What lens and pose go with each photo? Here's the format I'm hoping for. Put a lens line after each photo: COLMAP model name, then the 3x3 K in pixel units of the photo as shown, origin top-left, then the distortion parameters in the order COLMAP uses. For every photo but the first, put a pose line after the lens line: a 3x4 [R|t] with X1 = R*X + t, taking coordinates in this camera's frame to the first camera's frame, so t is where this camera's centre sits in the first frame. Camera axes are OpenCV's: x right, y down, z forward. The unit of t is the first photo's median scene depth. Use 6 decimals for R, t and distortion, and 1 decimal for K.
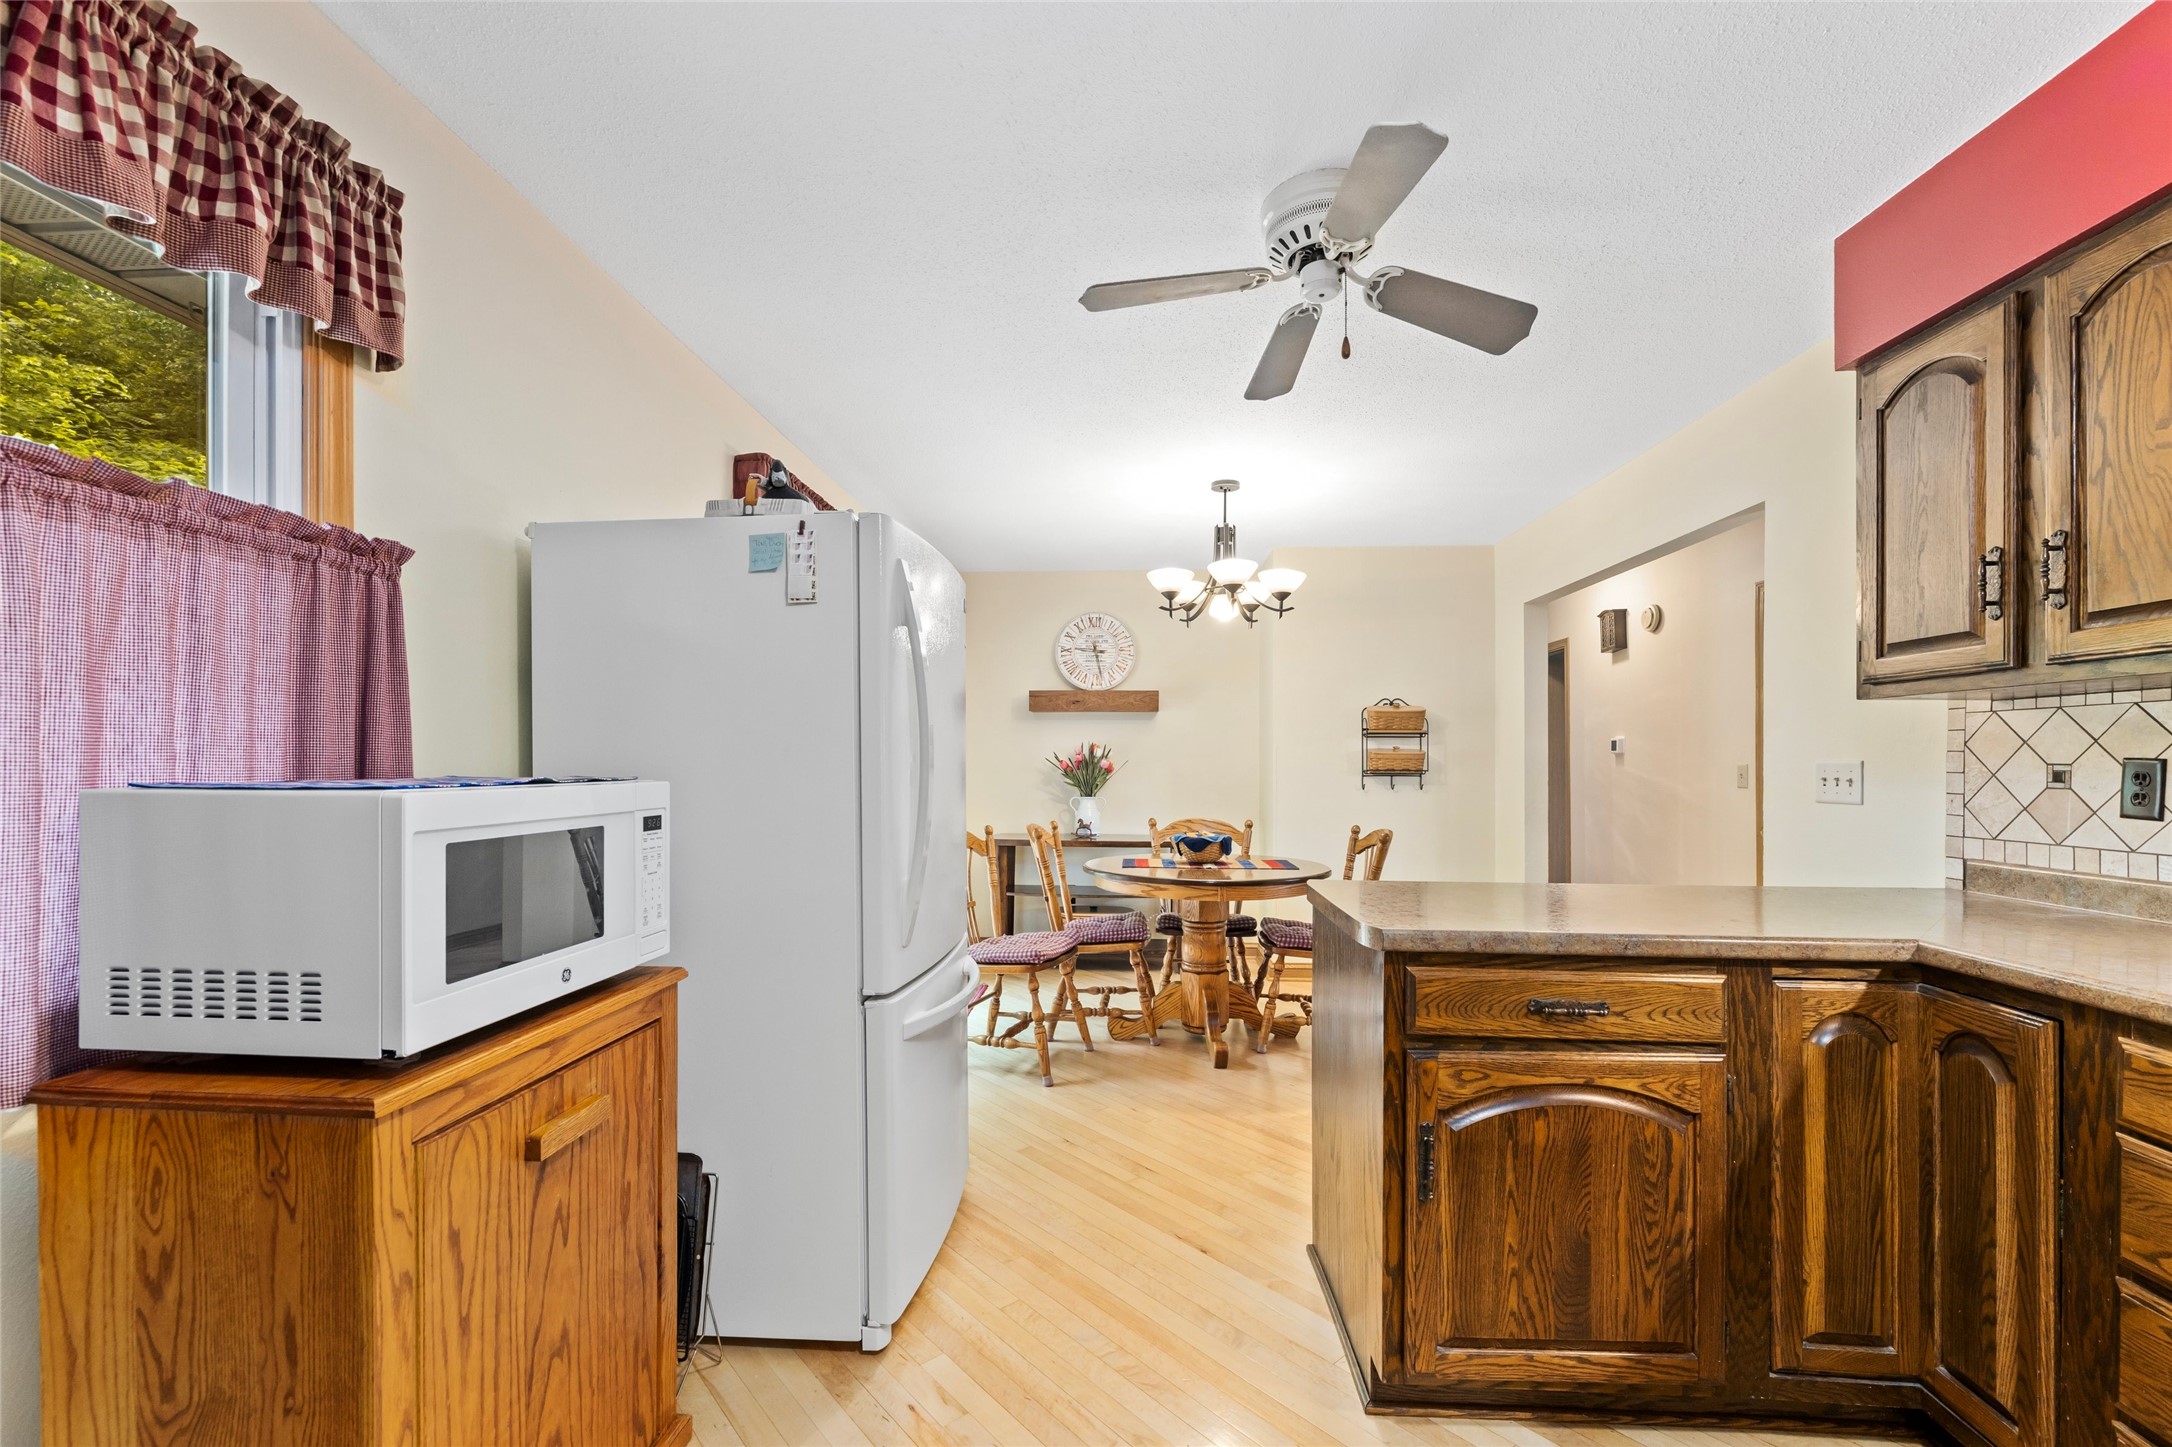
lens RADIAL K [[909.0, 0, 1081.2], [0, 909.0, 761.8], [0, 0, 1]] dist [0.002506, -0.000677]
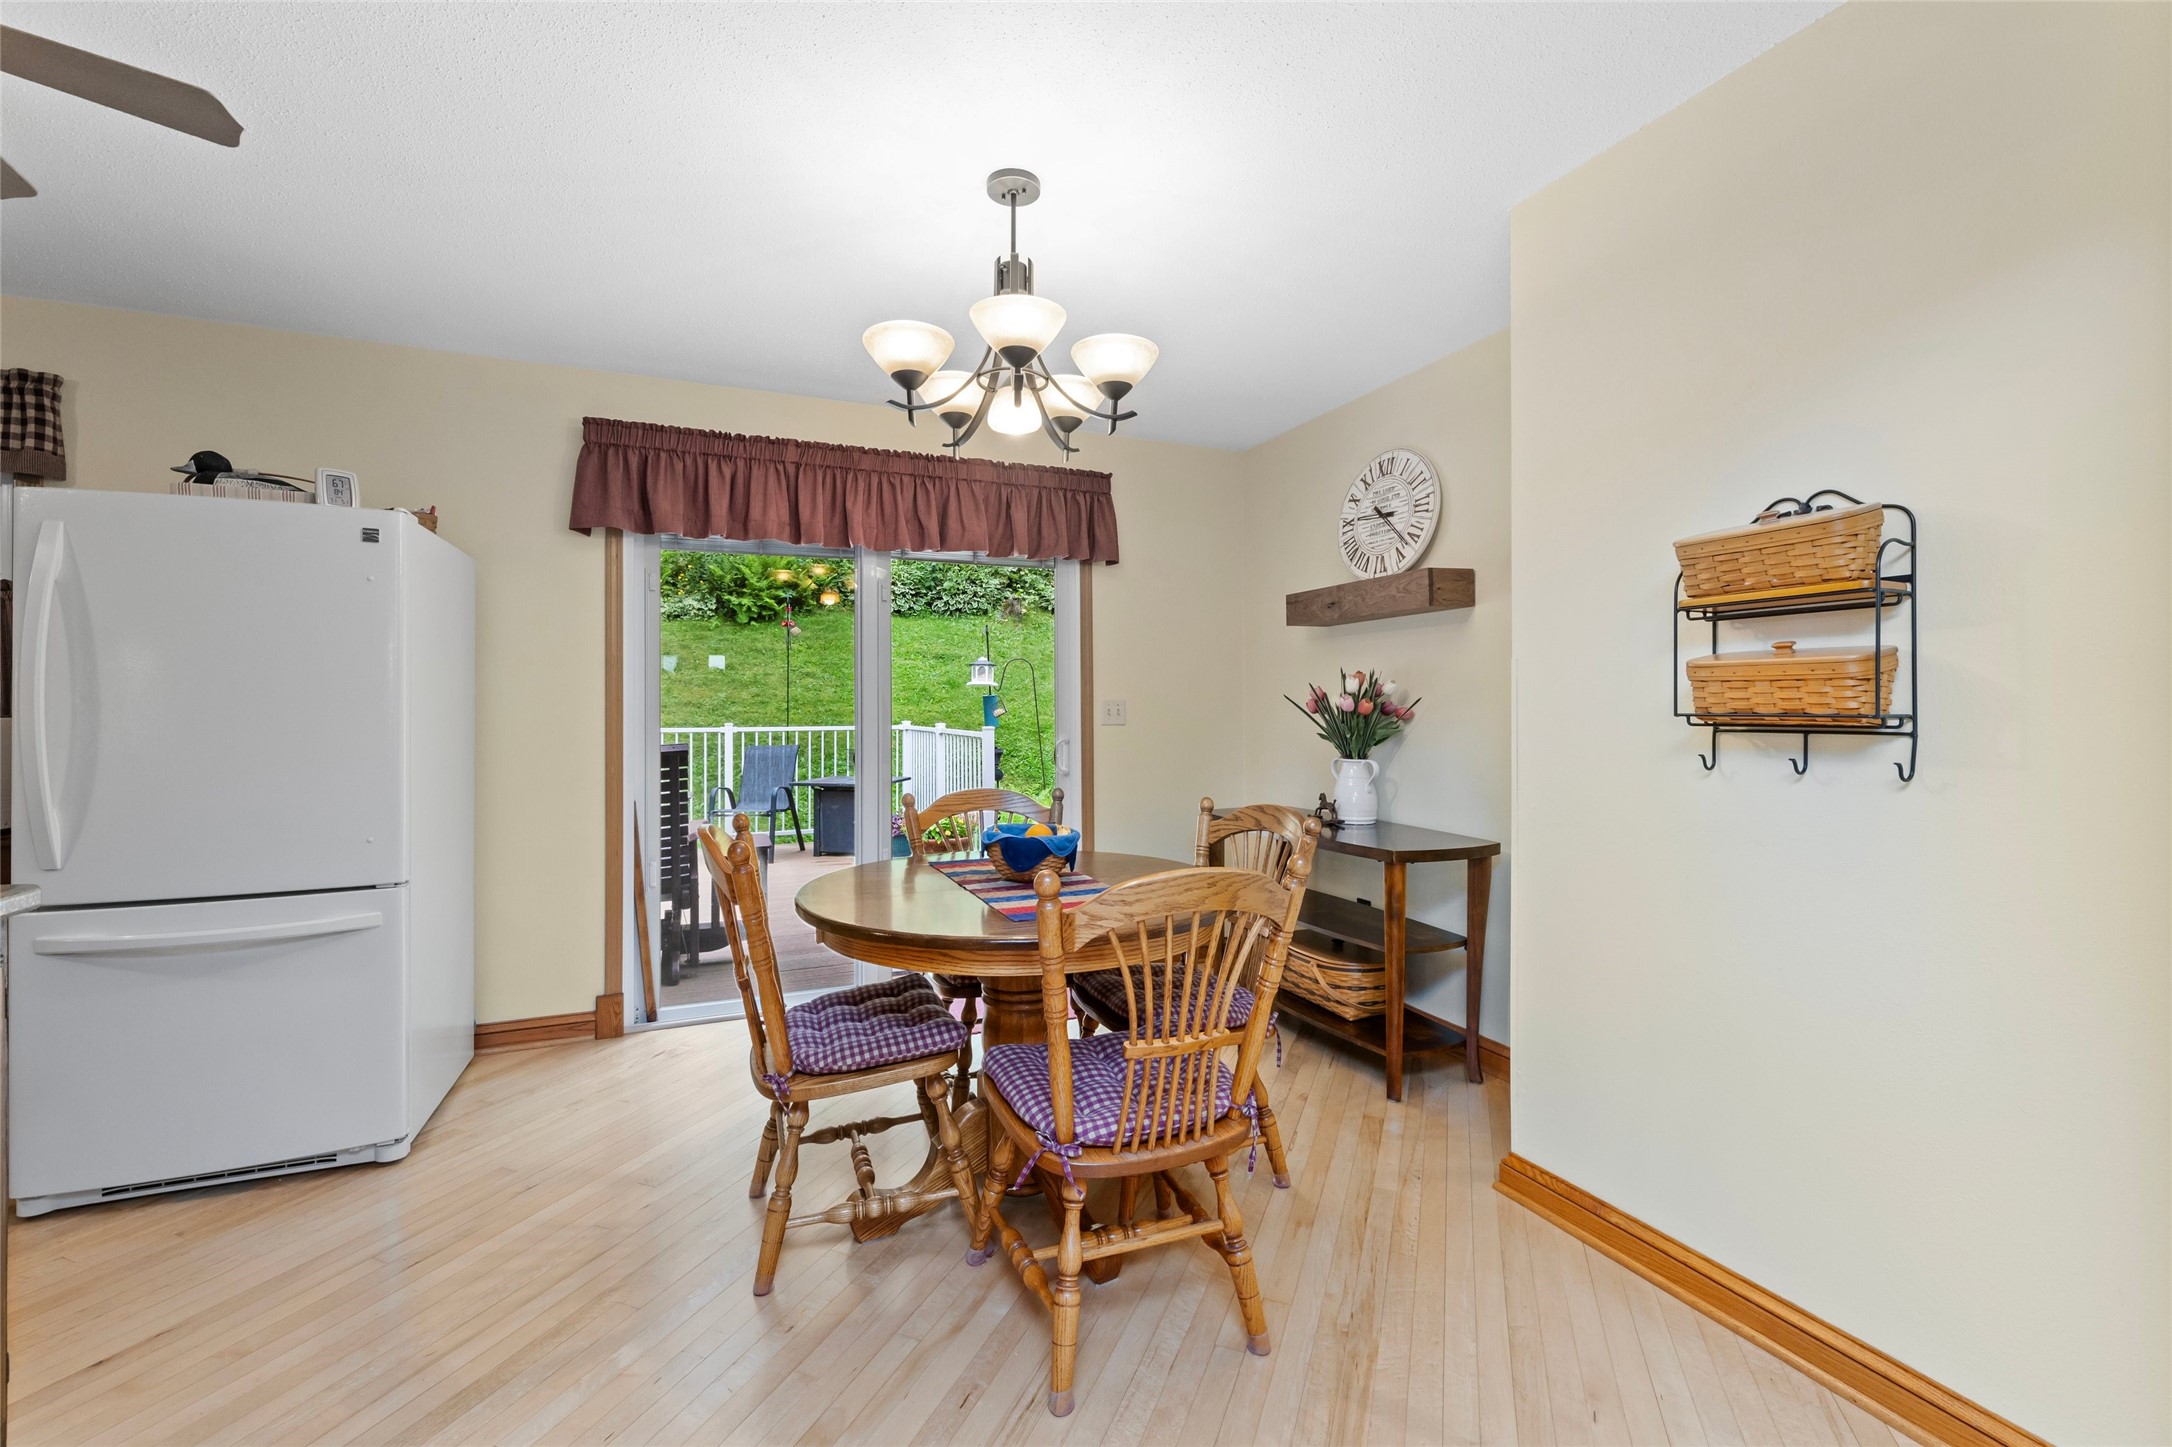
lens RADIAL K [[909.0, 0, 1085.2], [0, 909.0, 716.0], [0, 0, 1]] dist [0.002506, -0.000677]
pose [[0.465636, 0.002274, -0.884973, 0.509901], [0.004335, 0.999979, 0.004850, 0.006212], [0.884966, -0.006095, 0.465617, 0.616905]]
